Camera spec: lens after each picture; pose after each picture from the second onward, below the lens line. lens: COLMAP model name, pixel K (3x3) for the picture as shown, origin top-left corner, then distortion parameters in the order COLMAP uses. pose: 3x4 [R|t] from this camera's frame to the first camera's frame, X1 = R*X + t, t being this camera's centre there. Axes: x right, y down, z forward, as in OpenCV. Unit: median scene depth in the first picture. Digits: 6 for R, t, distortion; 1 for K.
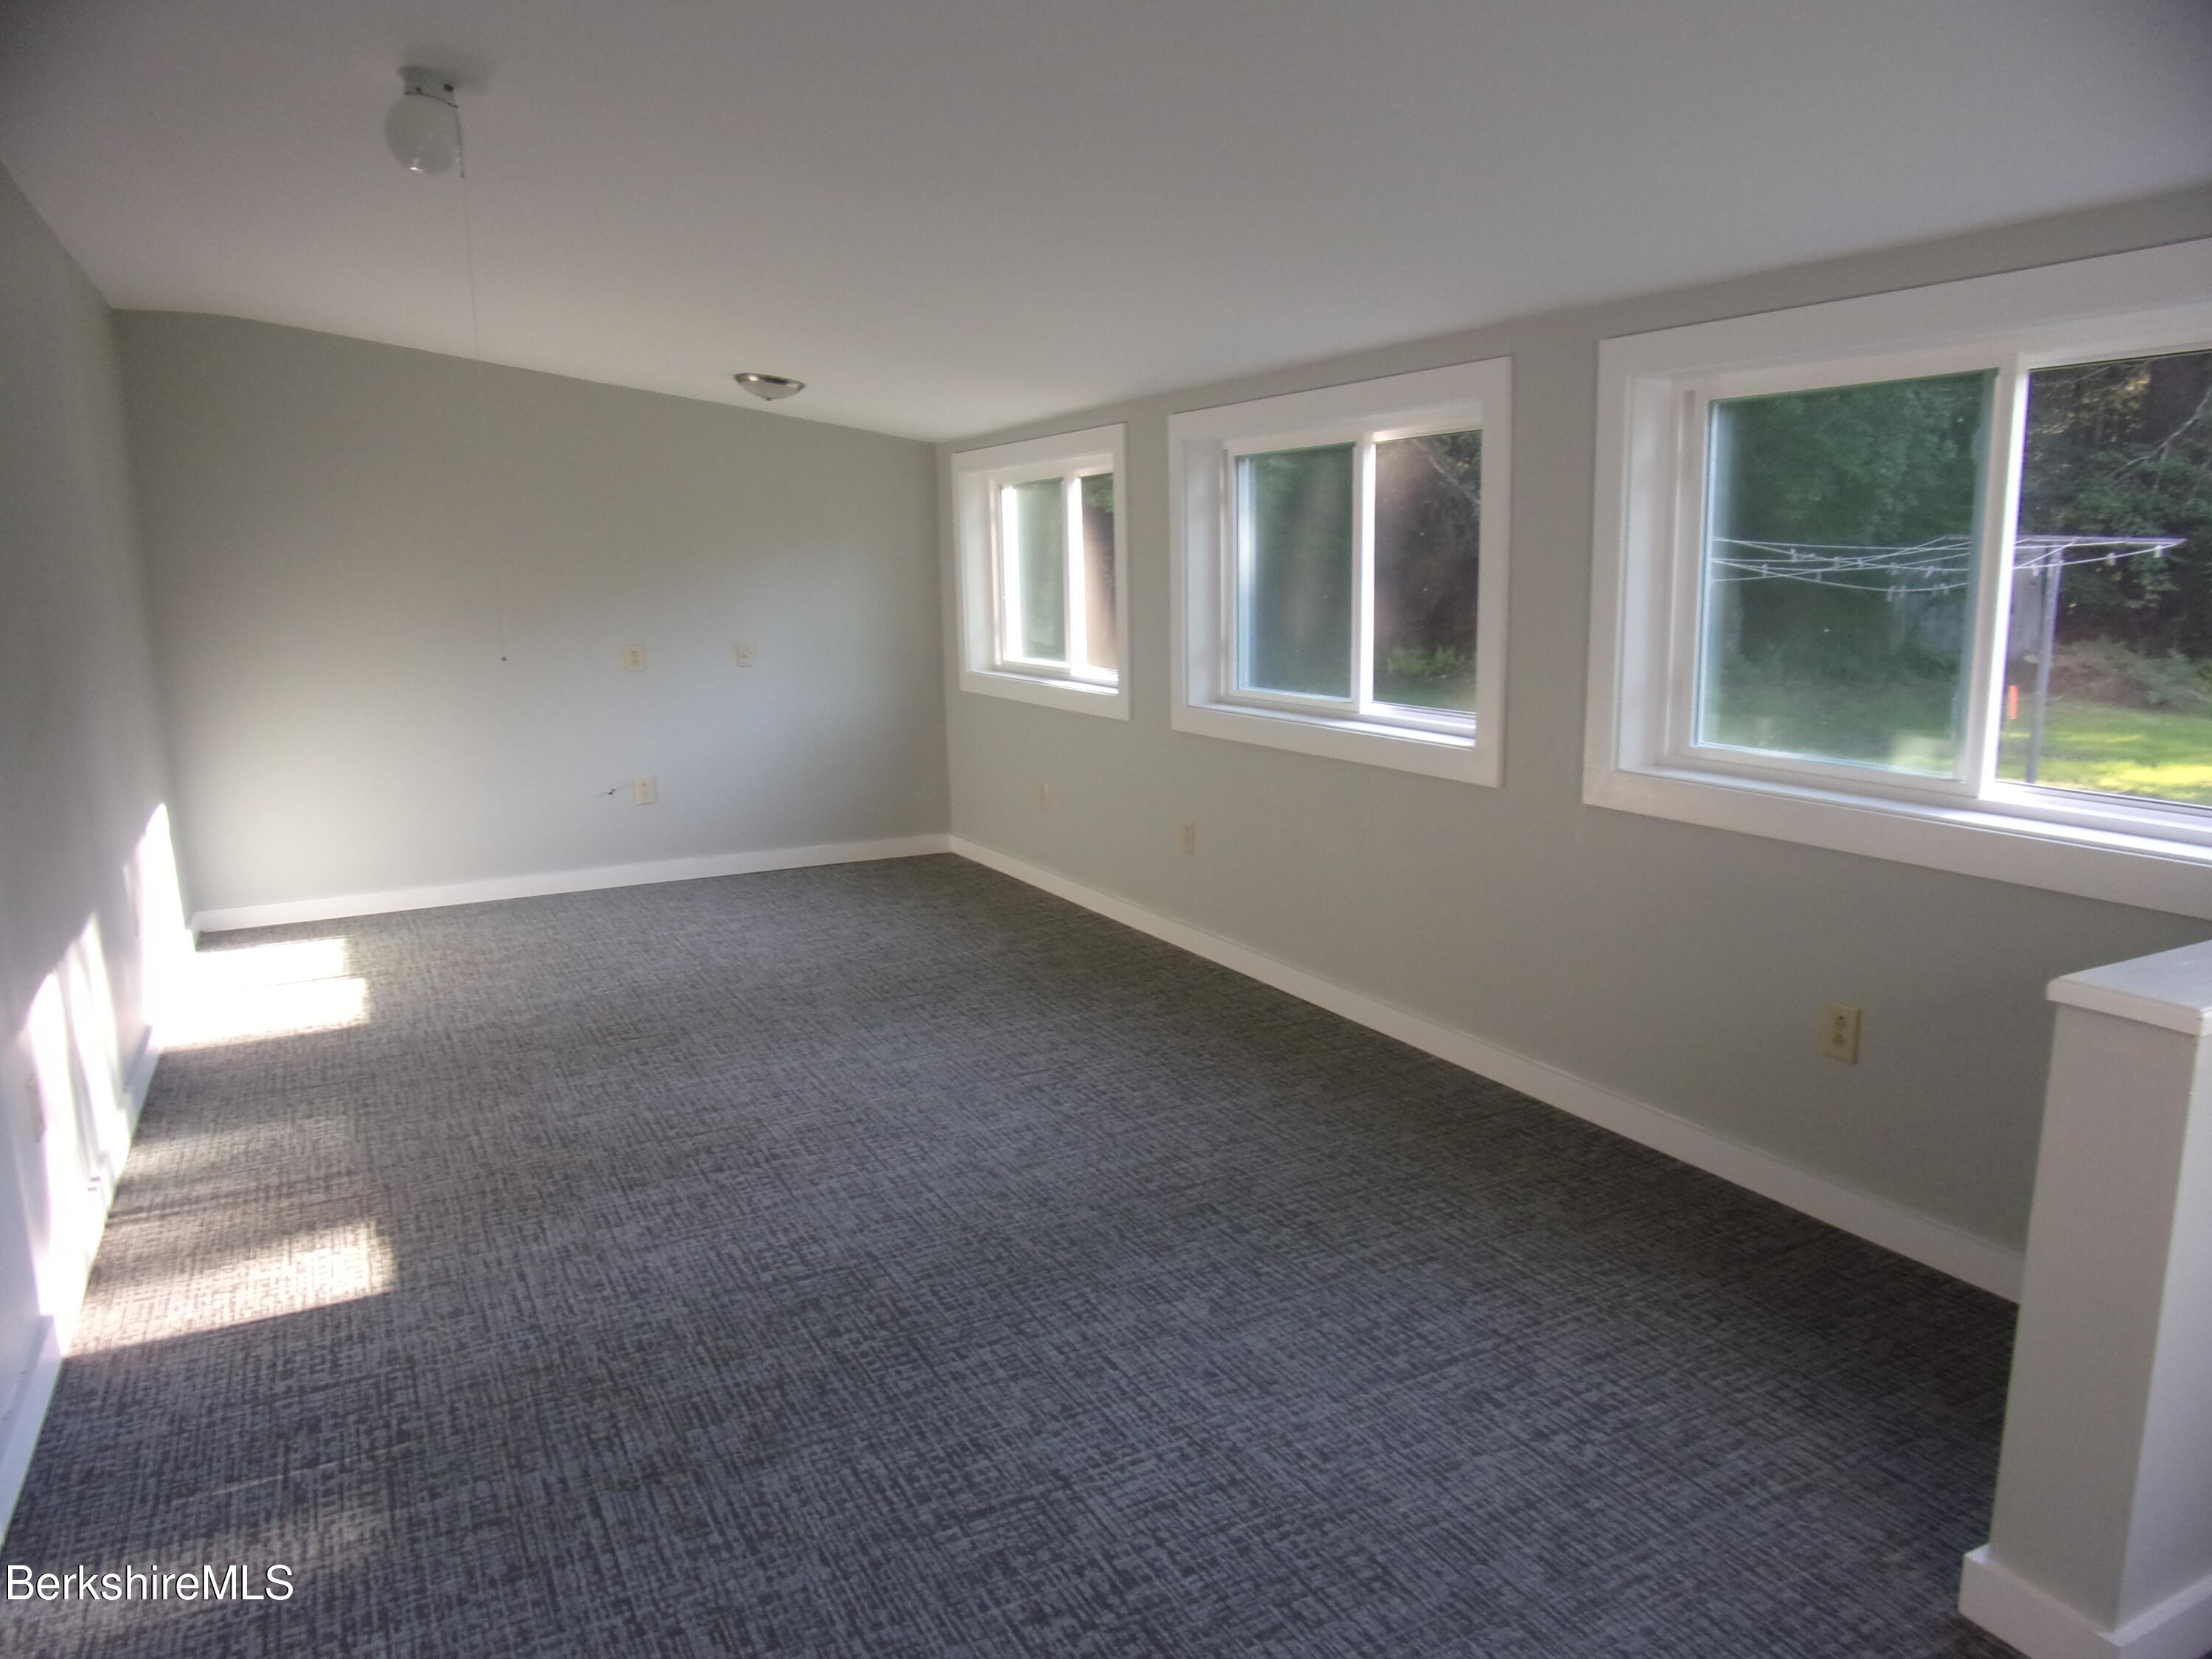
lens RADIAL K [[1560.1, 0, 1098.4], [0, 1560.1, 818.7], [0, 0, 1]] dist [-0.021065, 0.015240]
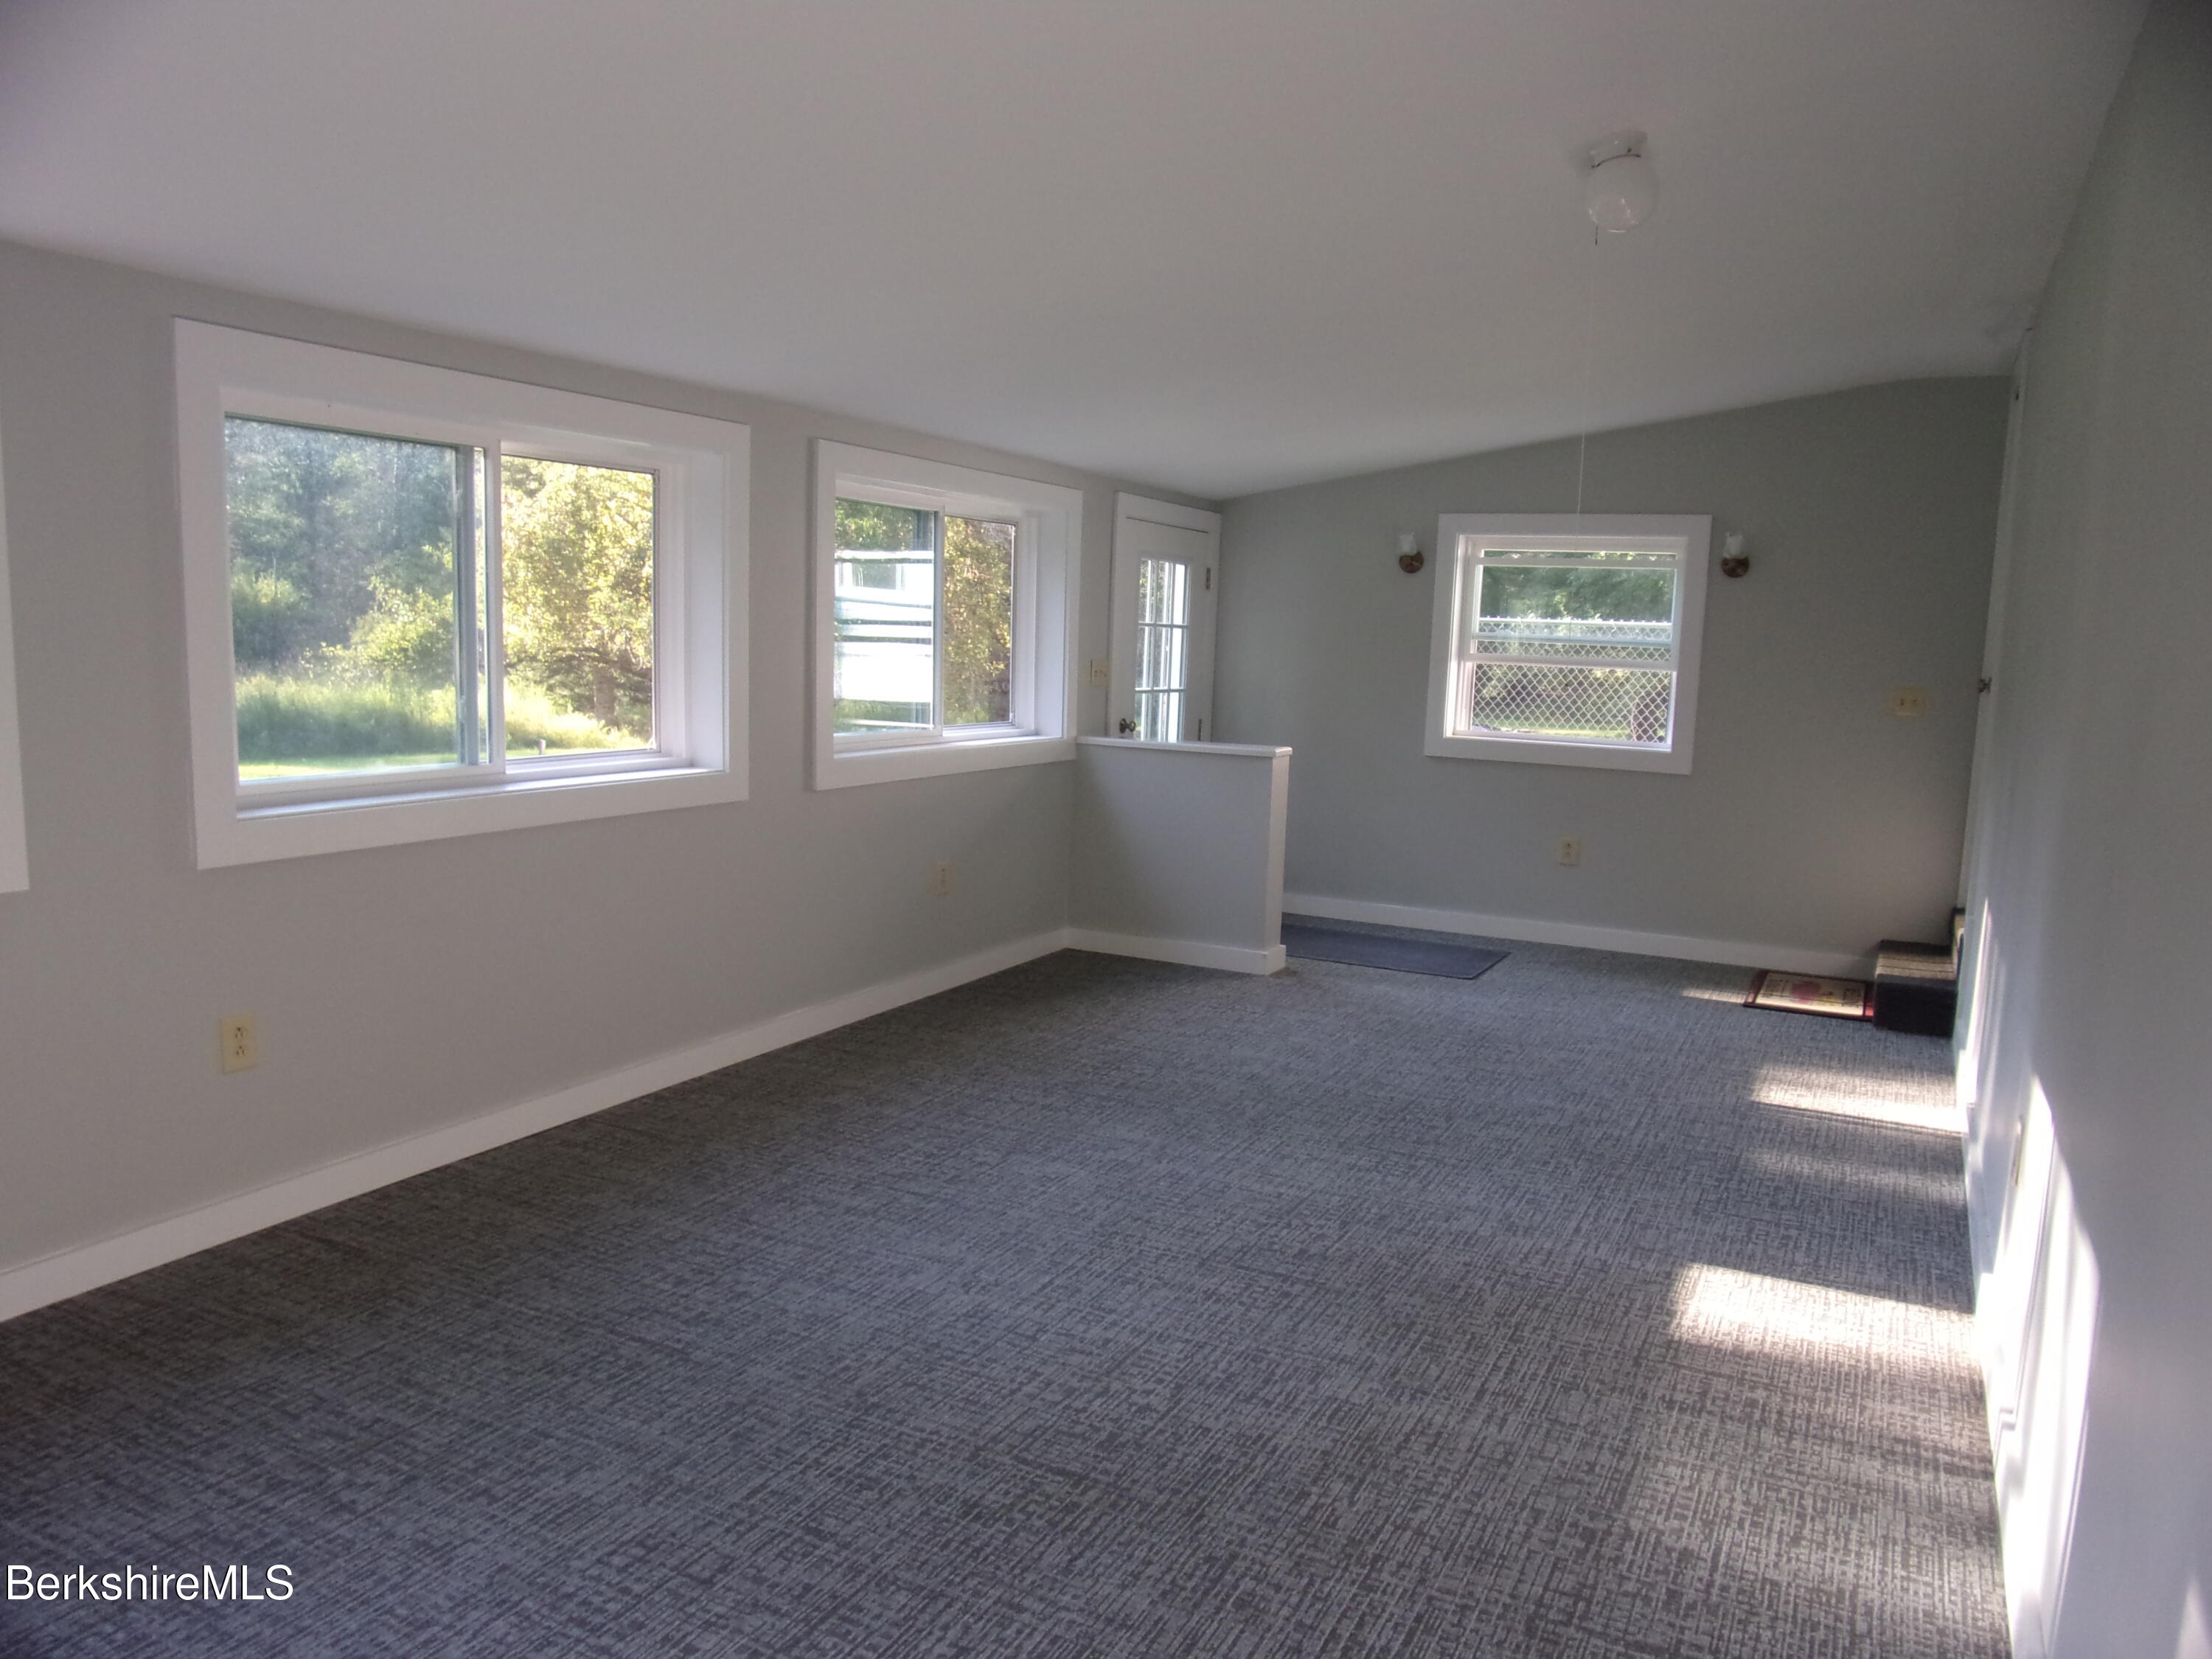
lens RADIAL K [[1560.1, 0, 1097.8], [0, 1560.1, 846.1], [0, 0, 1]] dist [-0.021065, 0.015240]
pose [[-0.585613, -0.101912, 0.804159, -0.887772], [0.122188, 0.969631, 0.211863, -0.215072], [-0.801329, 0.222328, -0.555376, 1.566801]]
